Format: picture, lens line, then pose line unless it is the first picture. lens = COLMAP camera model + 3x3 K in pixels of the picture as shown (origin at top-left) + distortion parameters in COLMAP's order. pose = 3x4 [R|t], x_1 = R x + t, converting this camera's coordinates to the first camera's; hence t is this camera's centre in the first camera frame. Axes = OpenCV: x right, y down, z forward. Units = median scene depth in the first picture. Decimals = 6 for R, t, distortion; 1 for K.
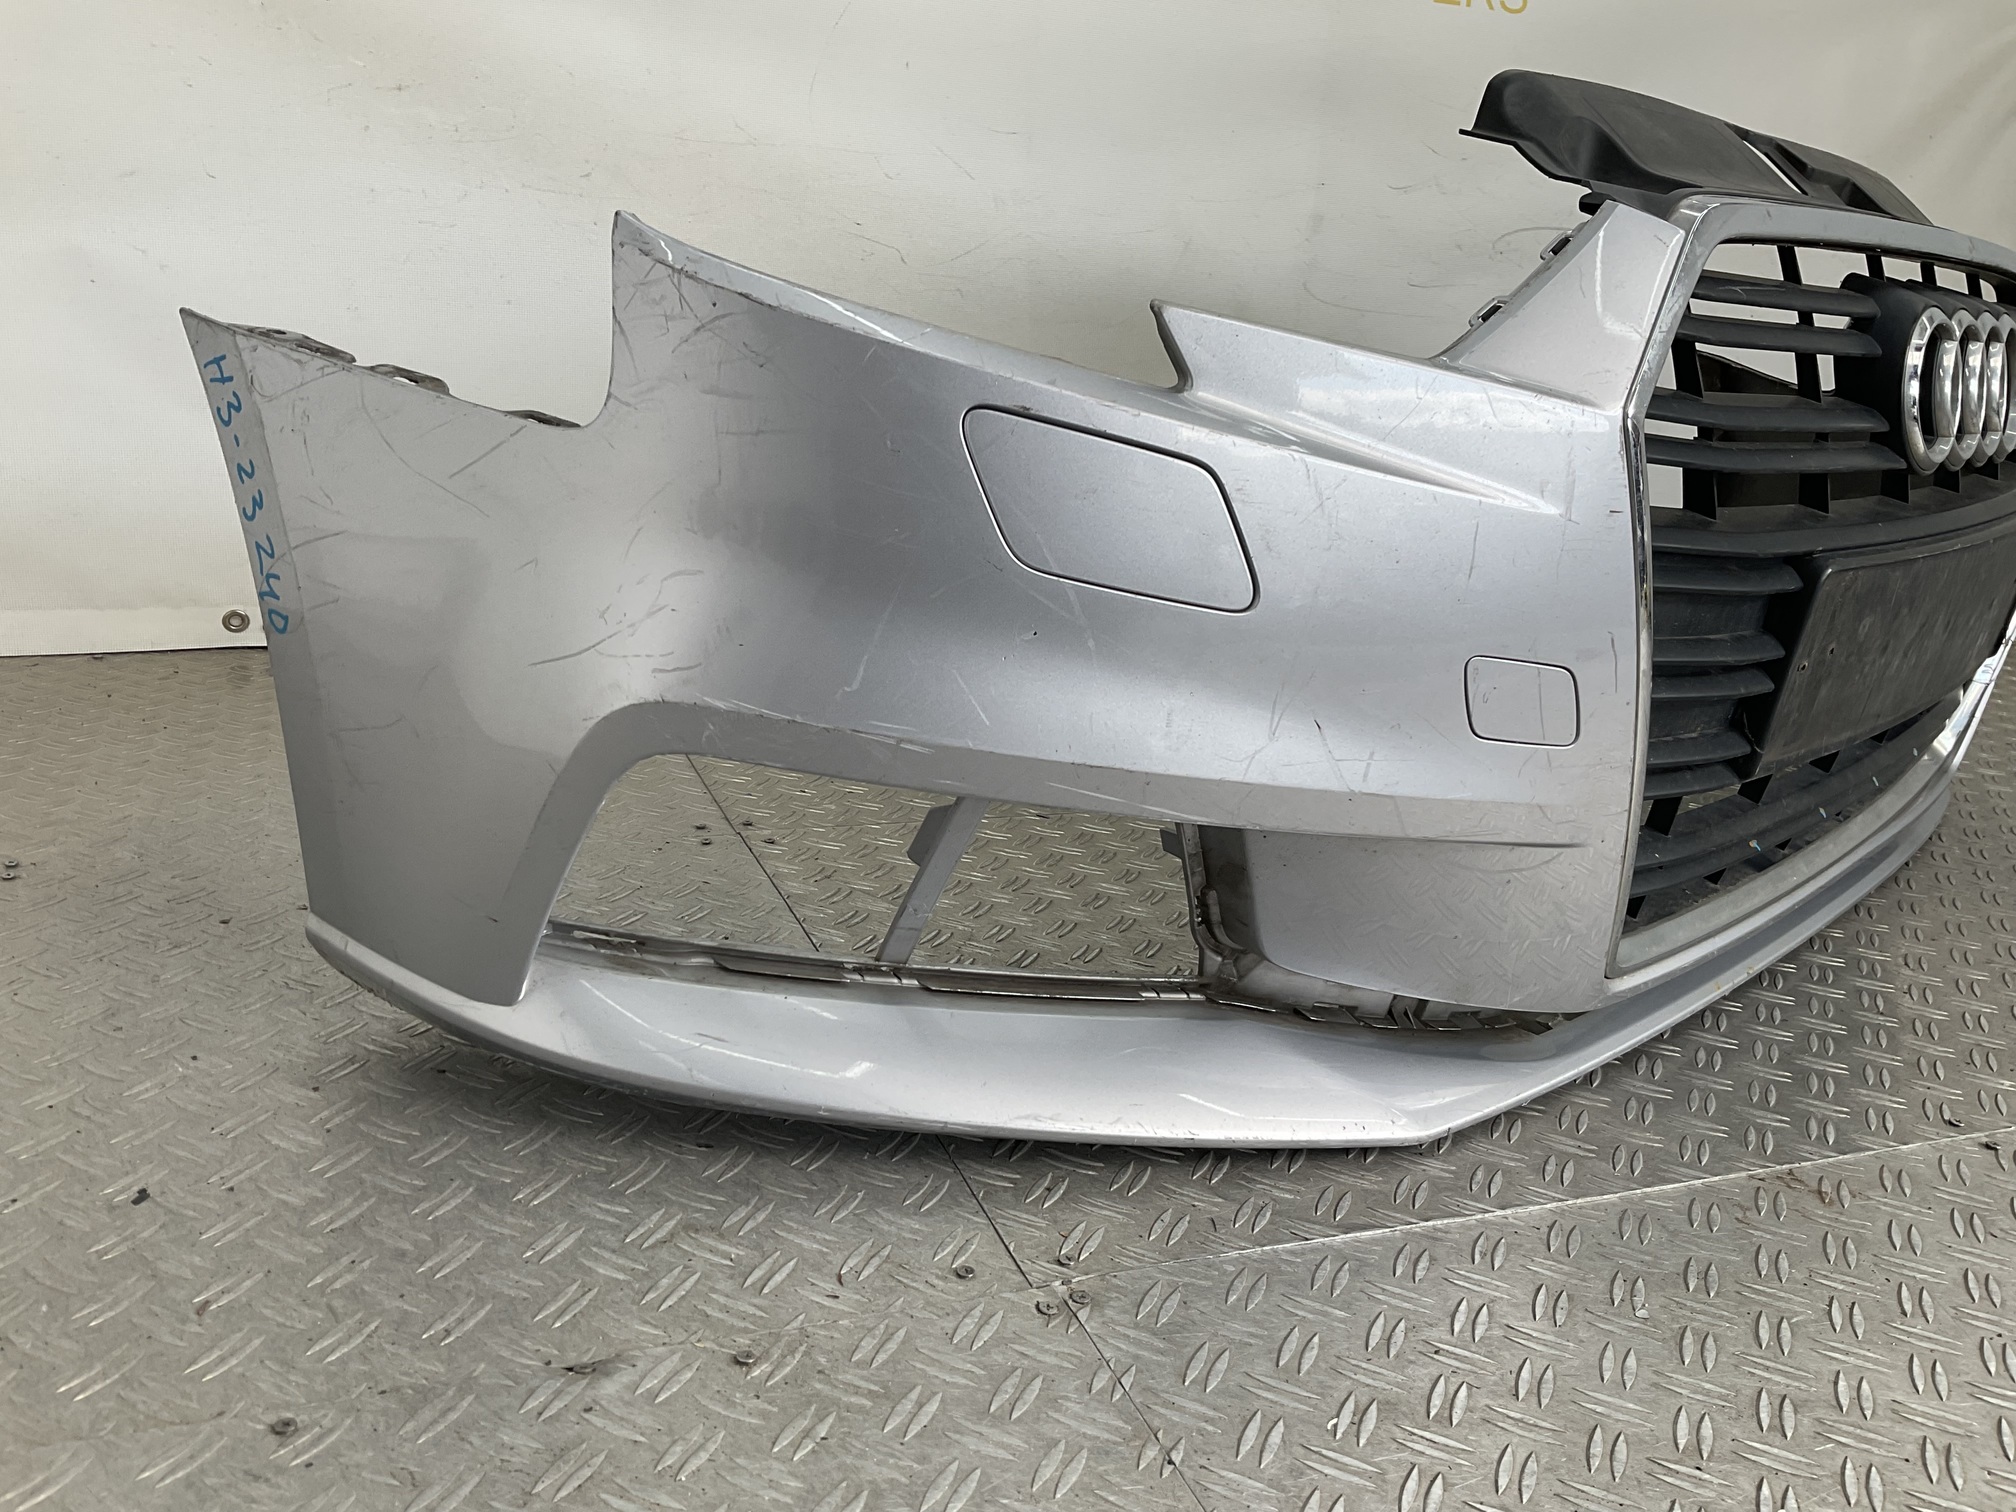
lens RADIAL K [[1665.0, 0, 1002.6], [0, 1665.0, 750.3], [0, 0, 1]] dist [0.121141, -0.245685]
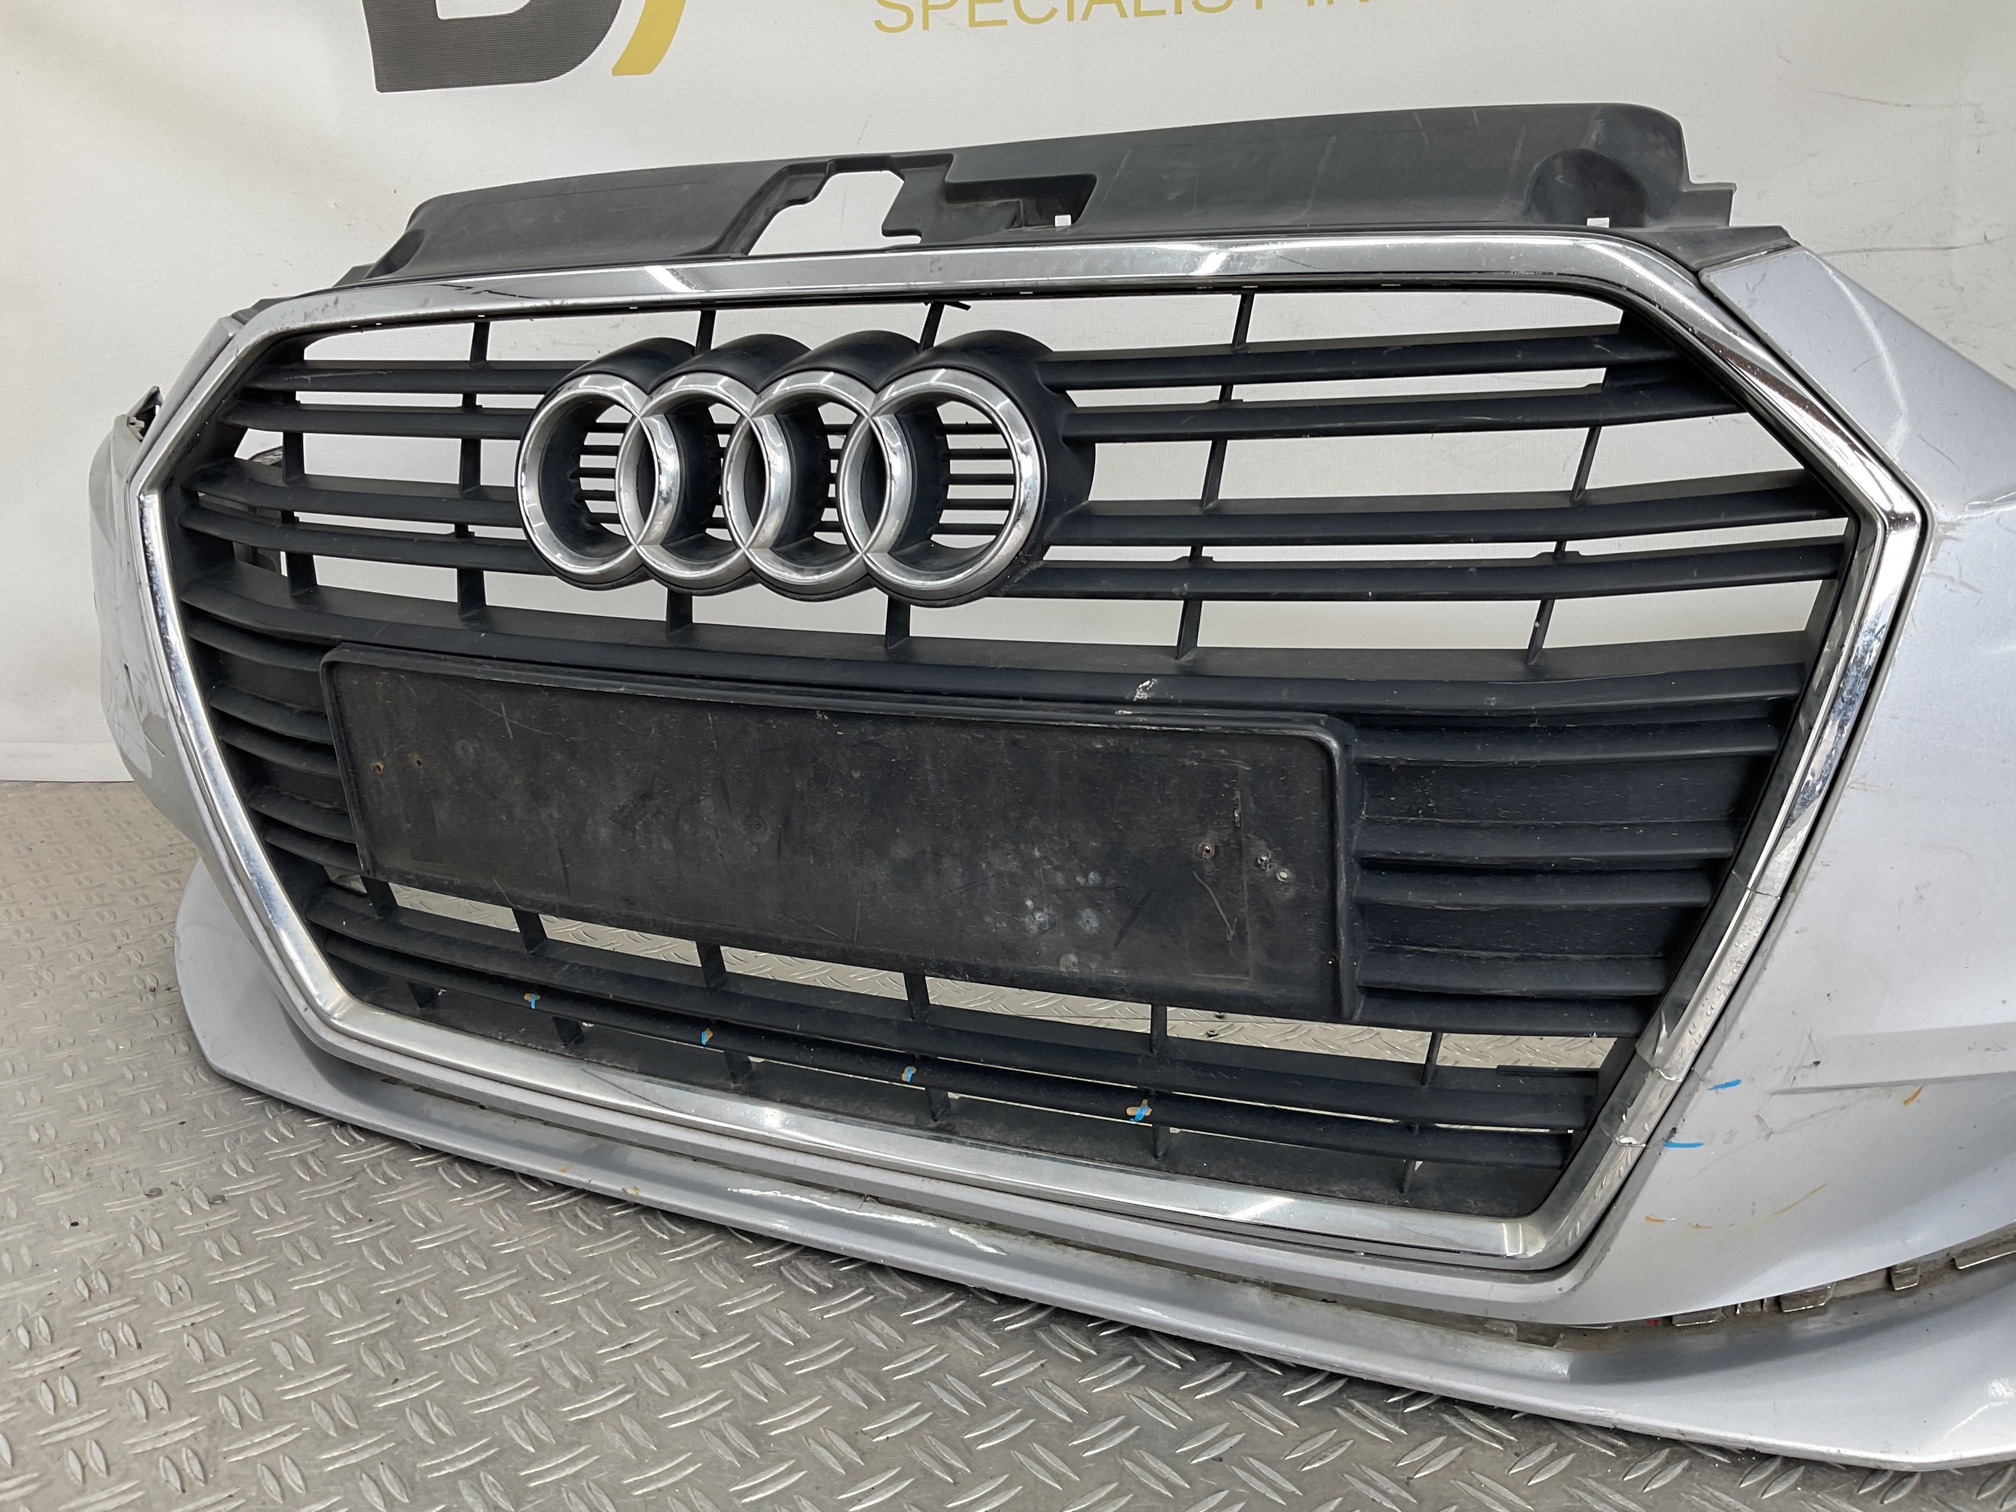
lens RADIAL K [[1665.0, 0, 1002.6], [0, 1665.0, 750.3], [0, 0, 1]] dist [0.121141, -0.245685]
pose [[0.290098, 0.145621, -0.945853, 1.492972], [-0.233360, 0.969285, 0.077656, -0.217623], [0.928109, 0.198196, 0.315170, 1.054277]]
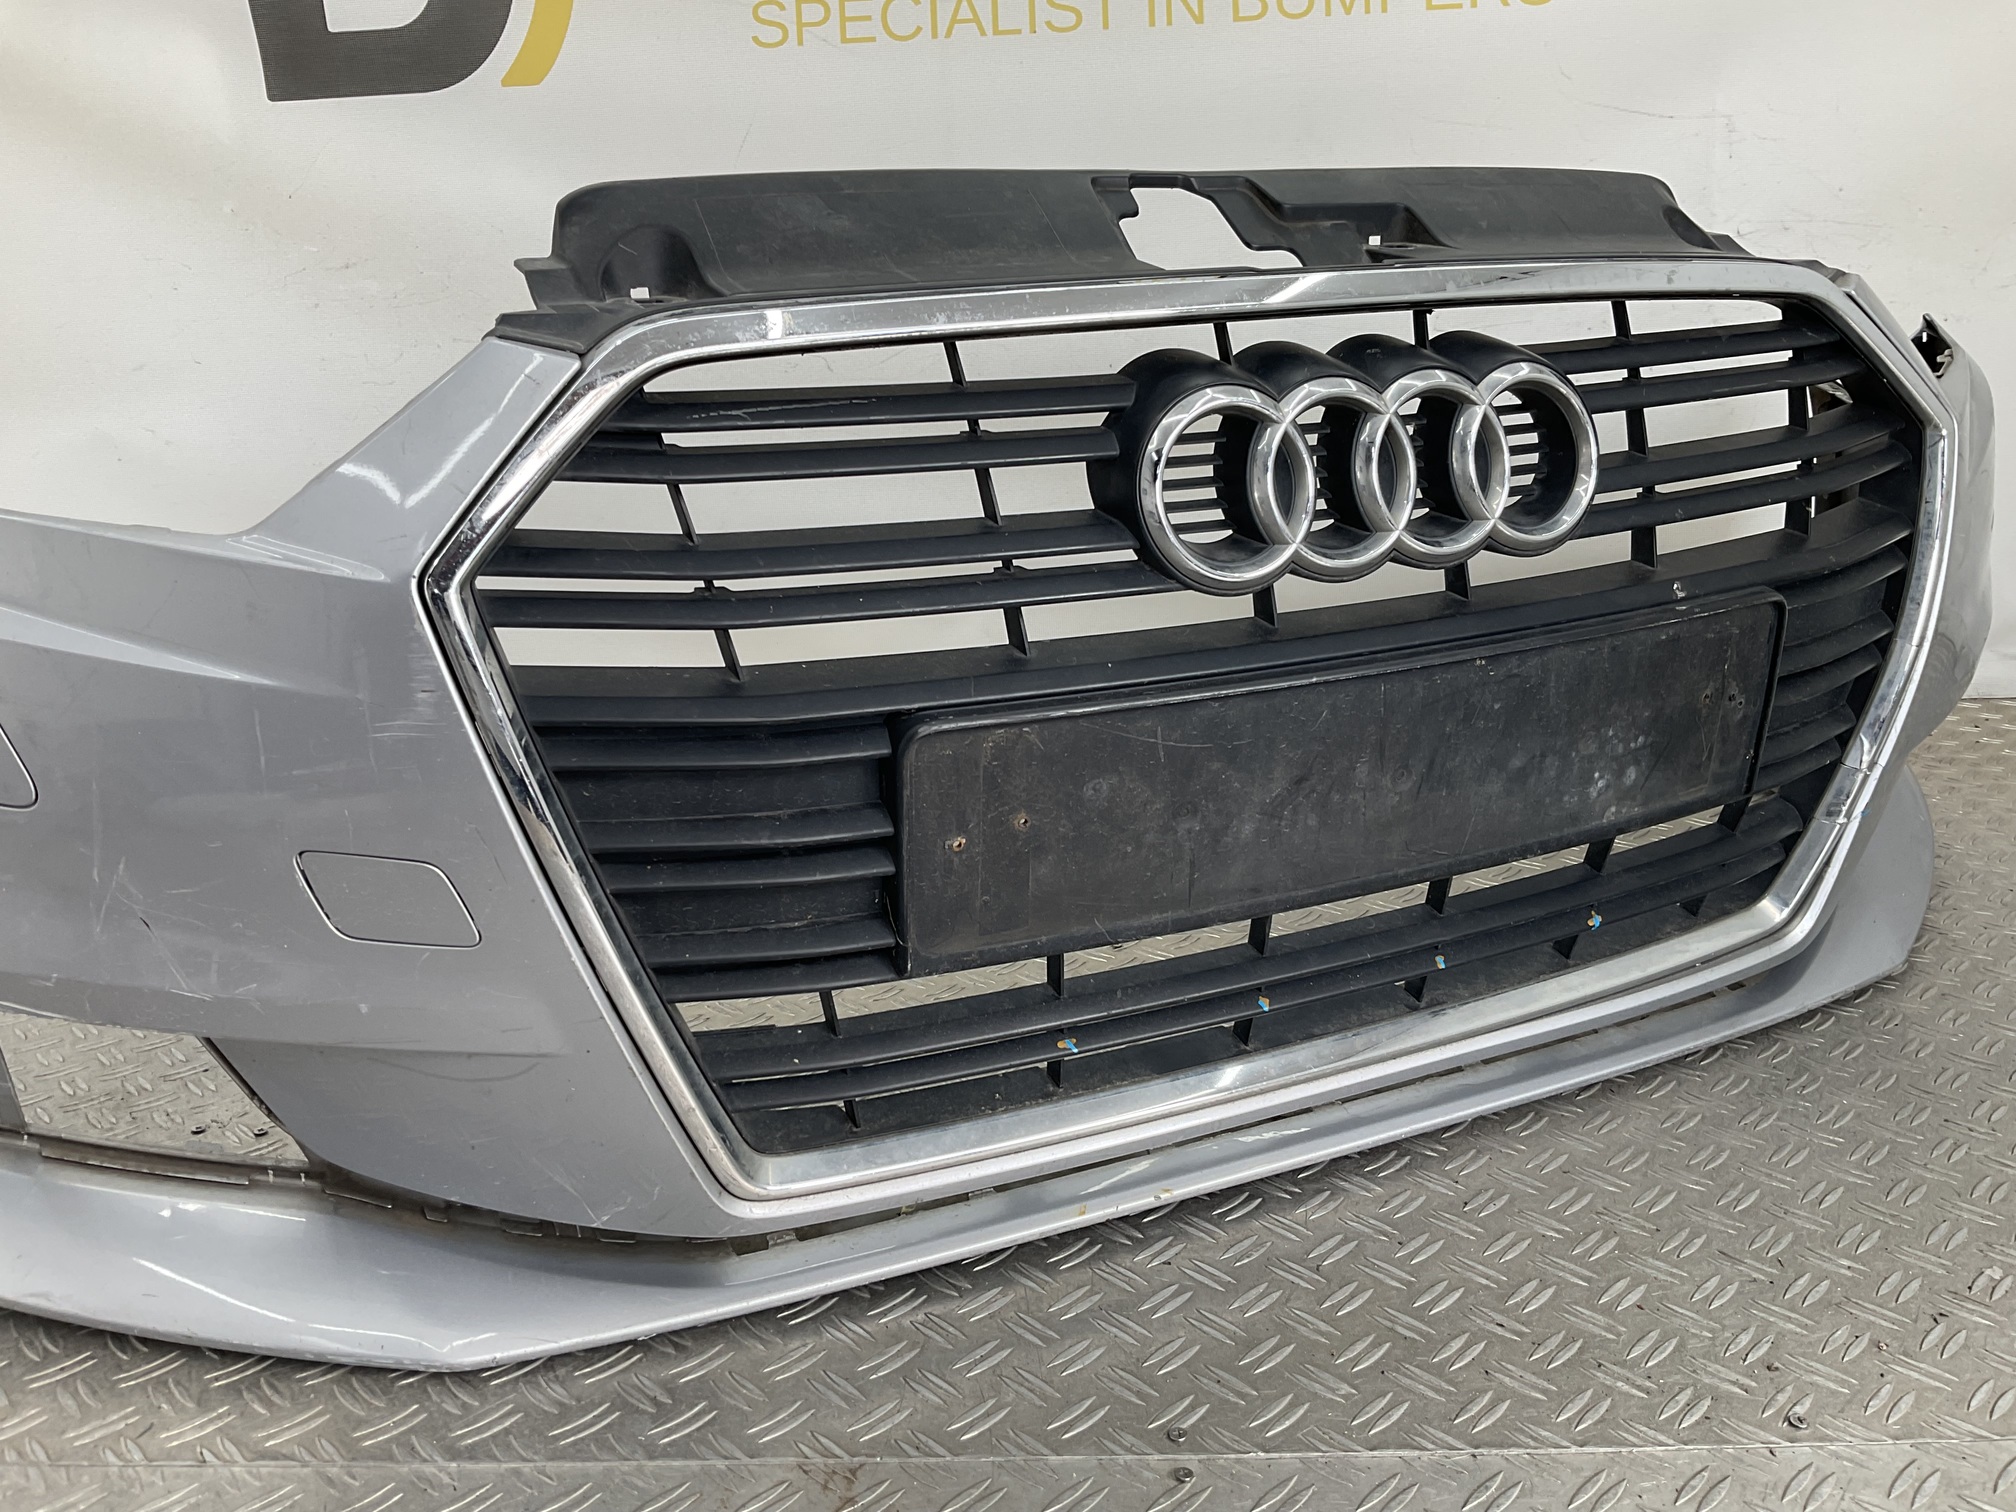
lens RADIAL K [[1665.0, 0, 1002.6], [0, 1665.0, 750.3], [0, 0, 1]] dist [0.121141, -0.245685]
pose [[0.921004, -0.004577, -0.389526, 0.833669], [-0.007169, 0.999562, -0.028696, -0.073645], [0.389487, 0.029222, 0.920568, 0.256792]]
